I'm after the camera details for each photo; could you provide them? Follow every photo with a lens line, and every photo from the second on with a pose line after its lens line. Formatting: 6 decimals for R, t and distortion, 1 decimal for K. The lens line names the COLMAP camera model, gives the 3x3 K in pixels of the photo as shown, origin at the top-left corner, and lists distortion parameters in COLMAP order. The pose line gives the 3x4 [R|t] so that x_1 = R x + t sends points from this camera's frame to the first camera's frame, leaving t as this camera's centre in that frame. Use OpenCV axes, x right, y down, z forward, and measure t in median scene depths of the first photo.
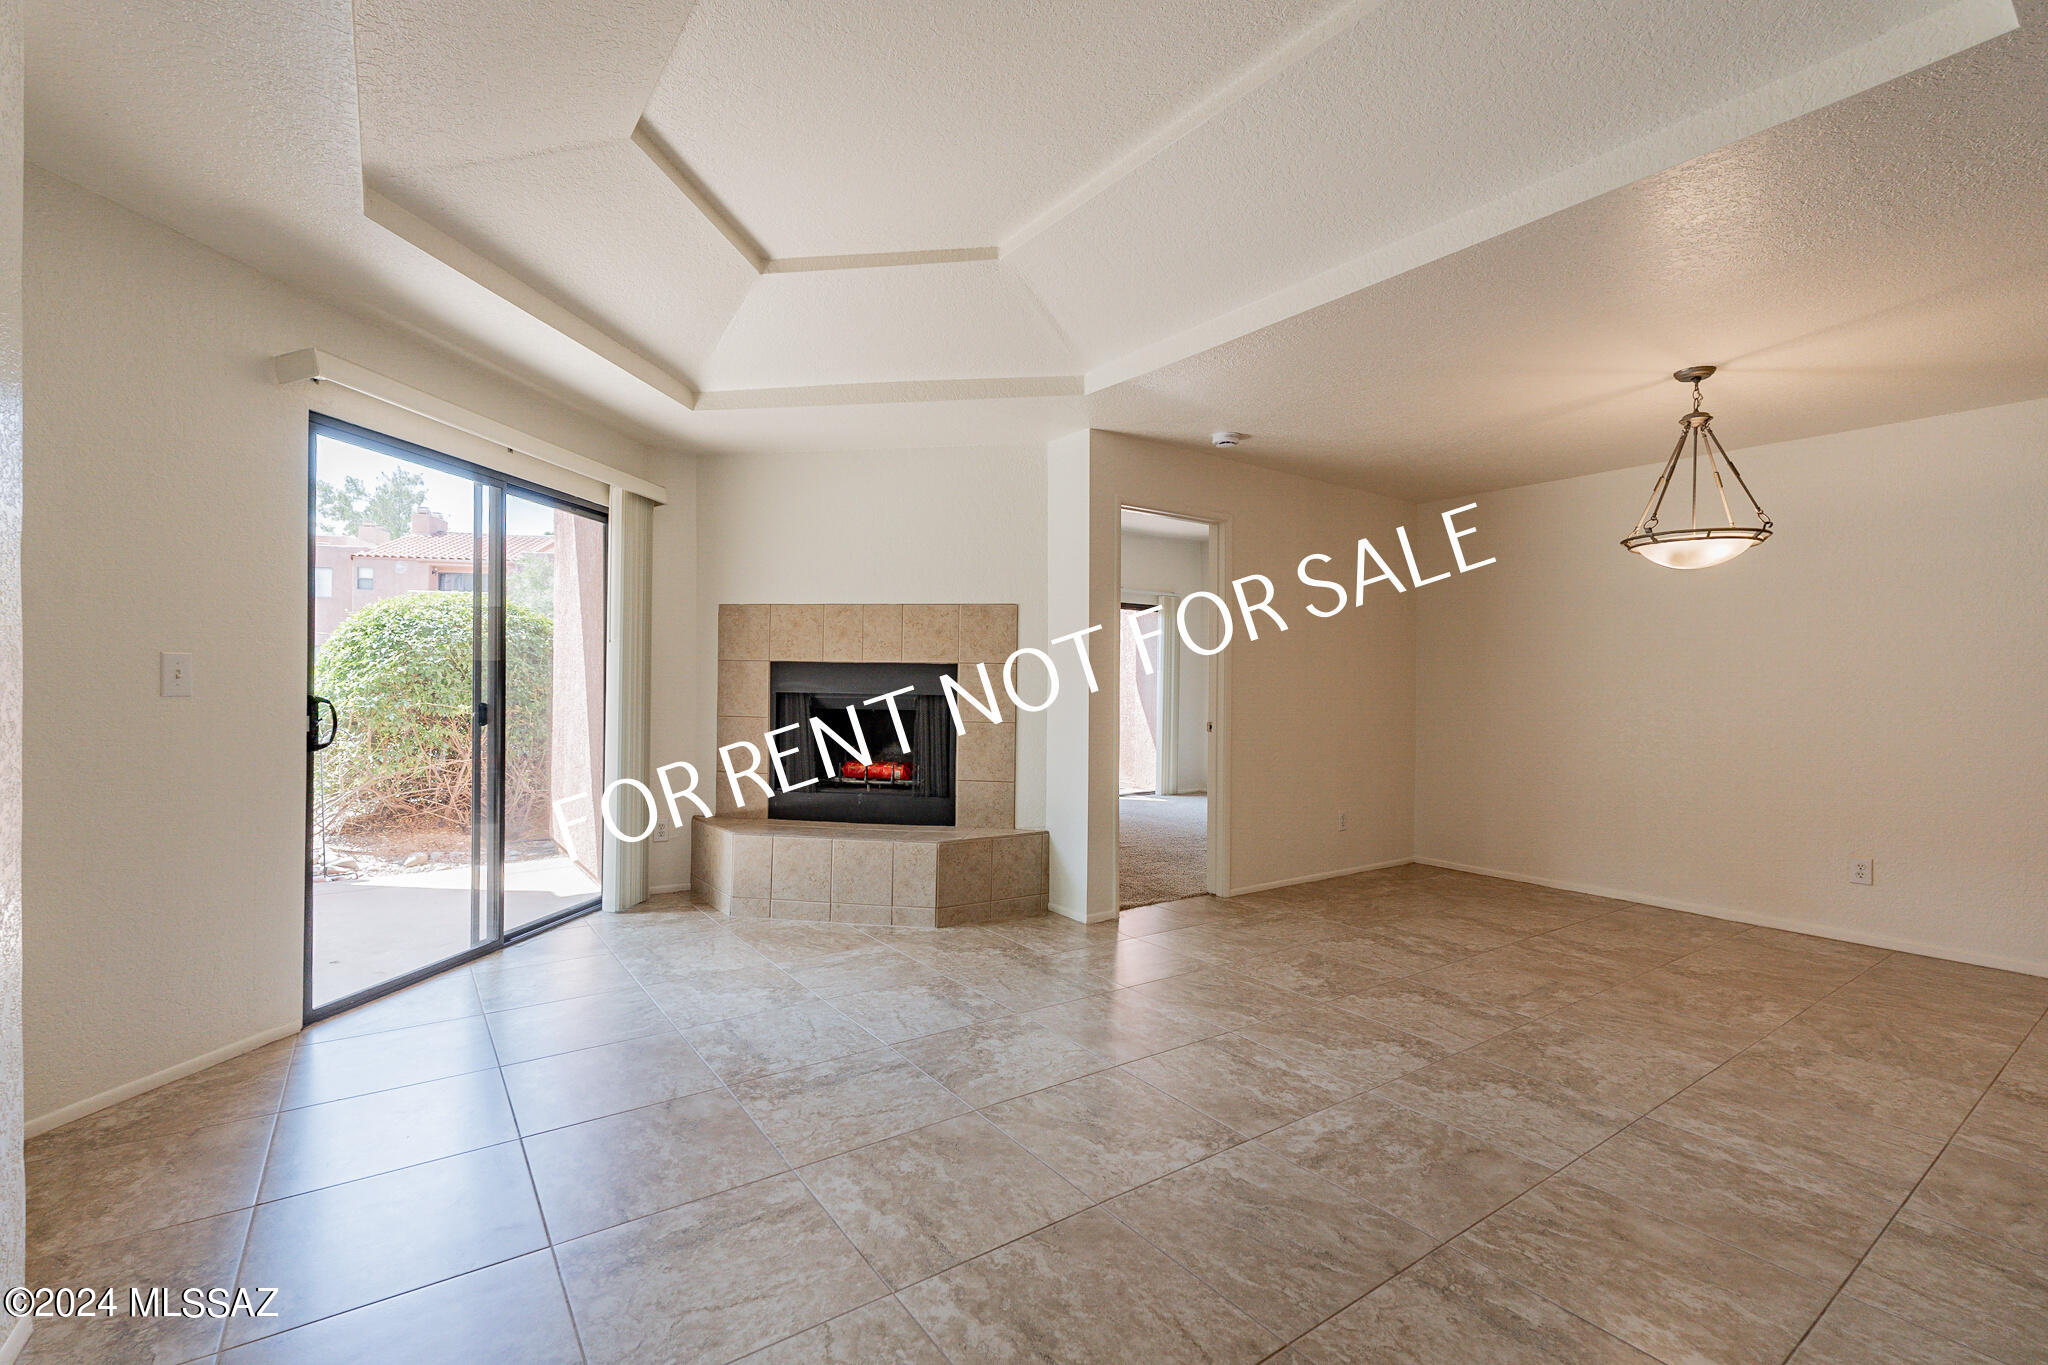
lens RADIAL K [[892.6, 0, 1013.1], [0, 892.6, 688.4], [0, 0, 1]] dist [-0.003937, 0.000364]
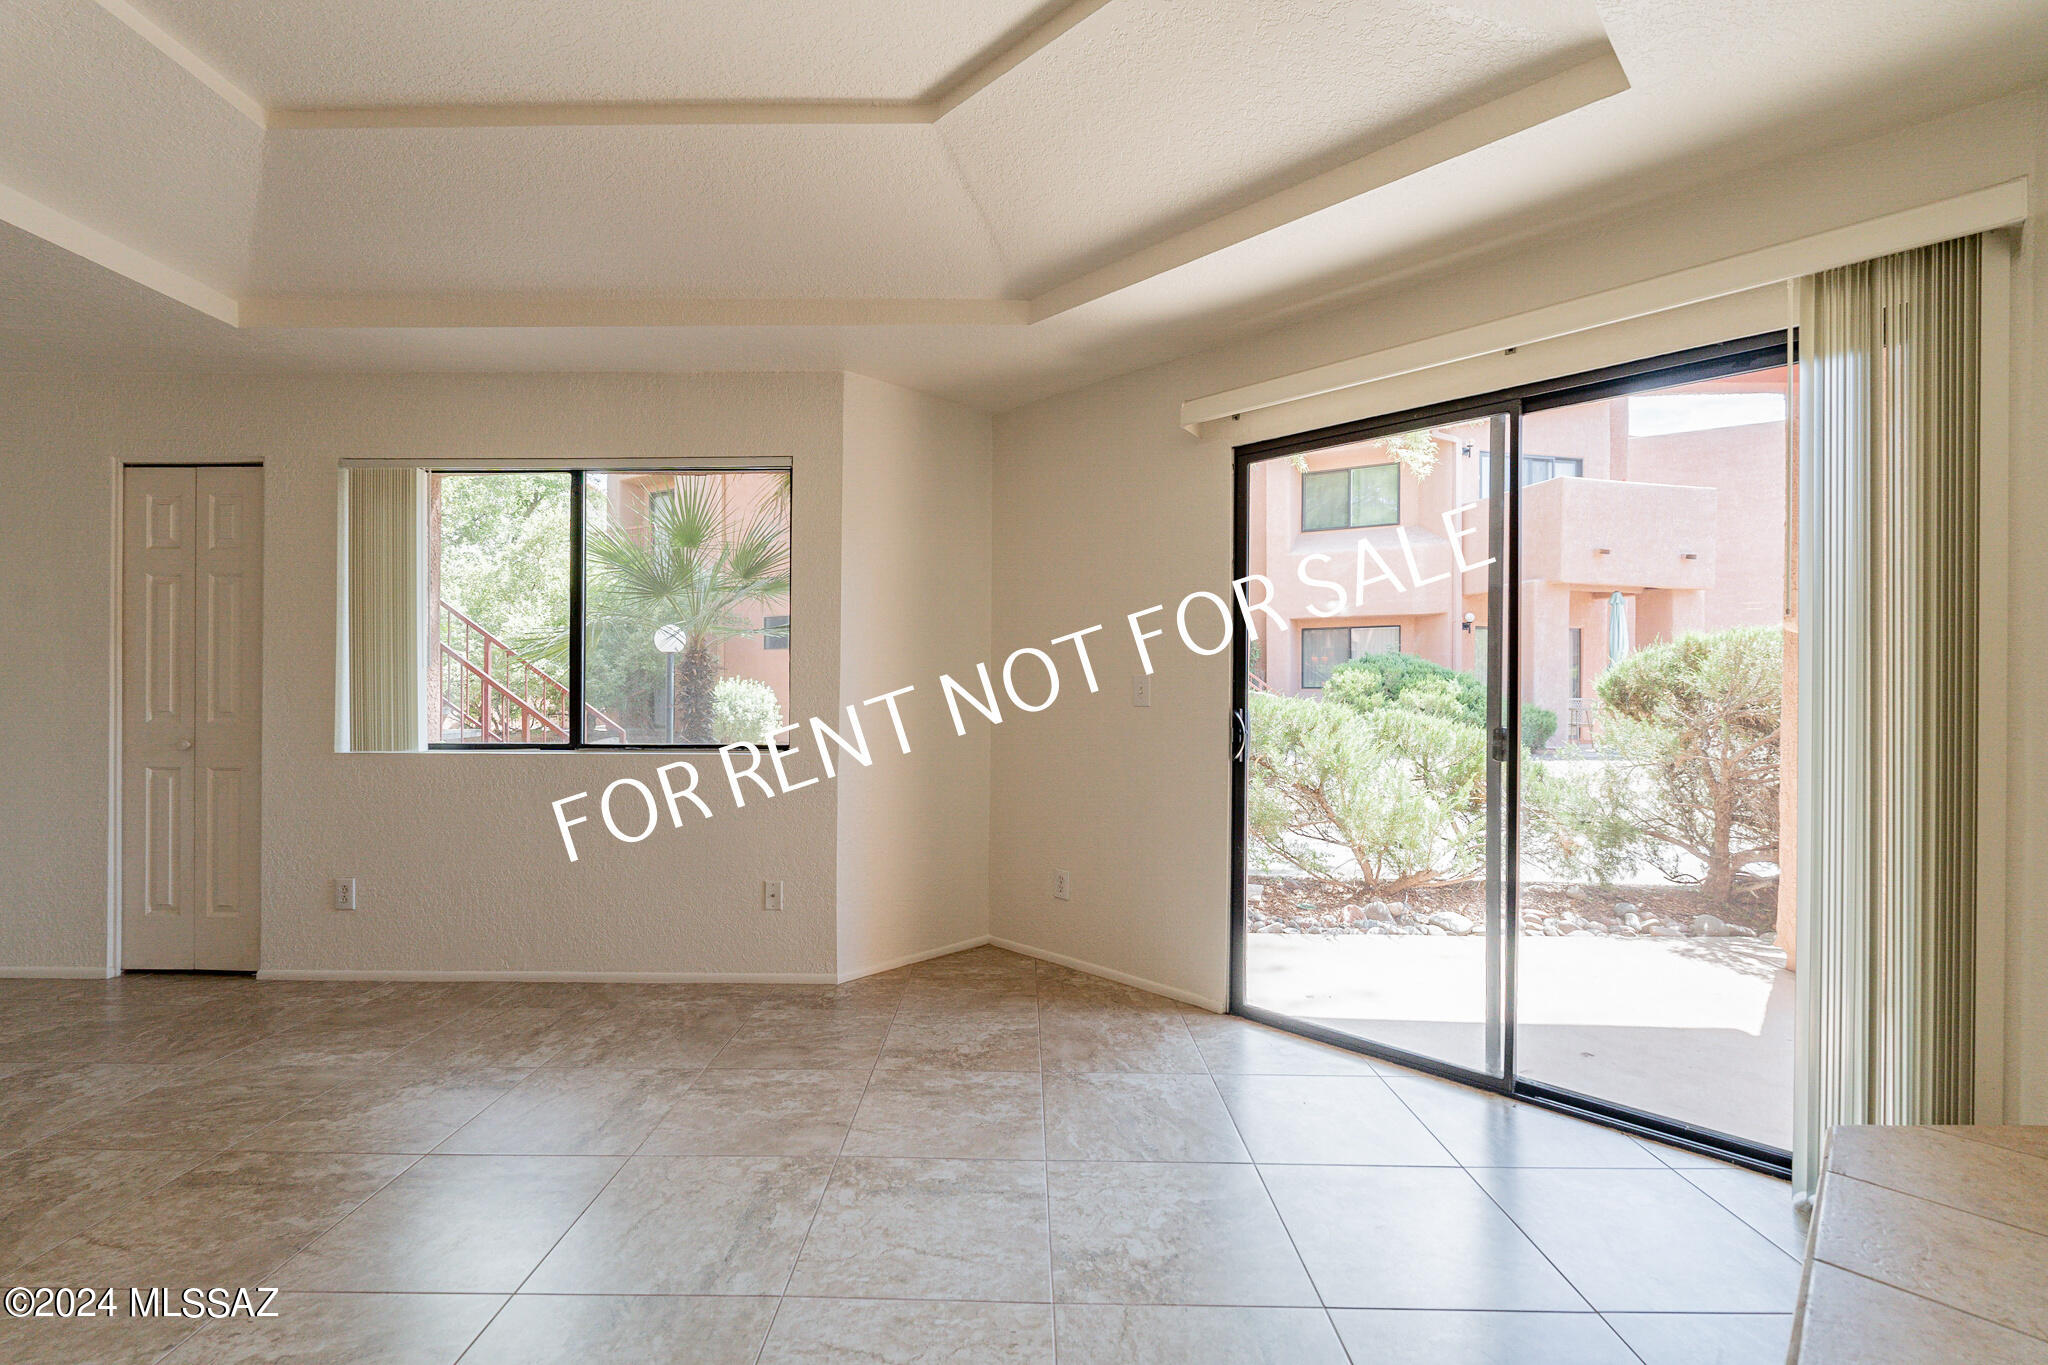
lens RADIAL K [[892.6, 0, 1017.0], [0, 892.6, 688.0], [0, 0, 1]] dist [-0.003937, 0.000364]
pose [[-0.583044, -0.017058, -0.812261, 0.214253], [-0.015476, 0.999831, -0.009888, -0.003402], [0.812293, 0.006805, -0.583210, 1.216055]]
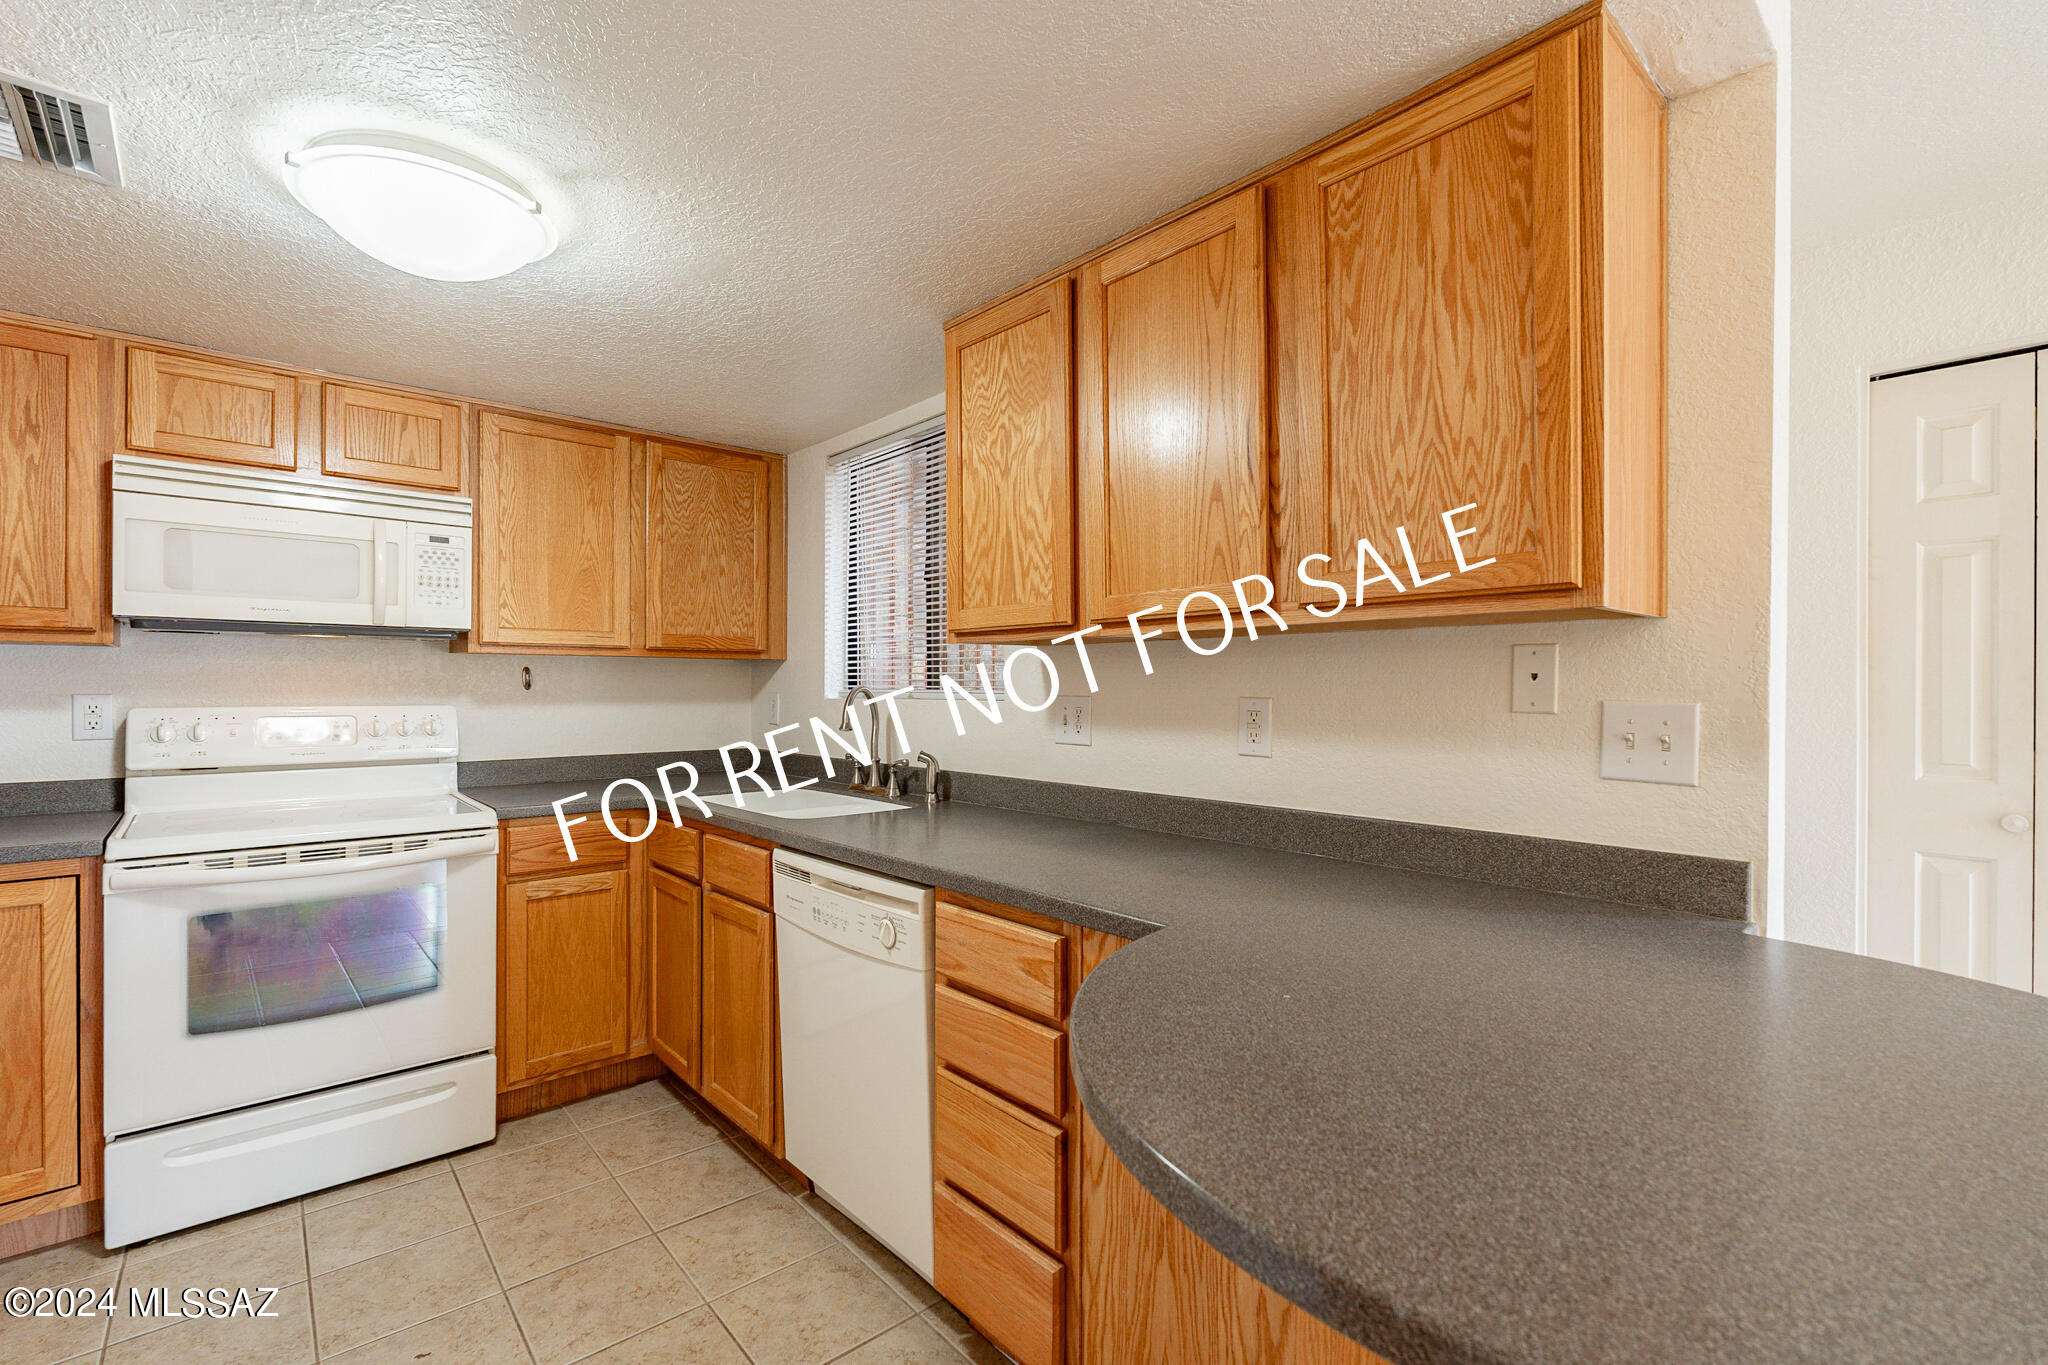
lens RADIAL K [[892.6, 0, 1009.9], [0, 892.6, 682.6], [0, 0, 1]] dist [-0.003937, 0.000364]
pose [[-0.993890, -0.014270, -0.109450, 0.704686], [-0.014321, 0.999897, -0.000318, -0.018838], [0.109443, 0.001251, -0.993992, 0.355026]]
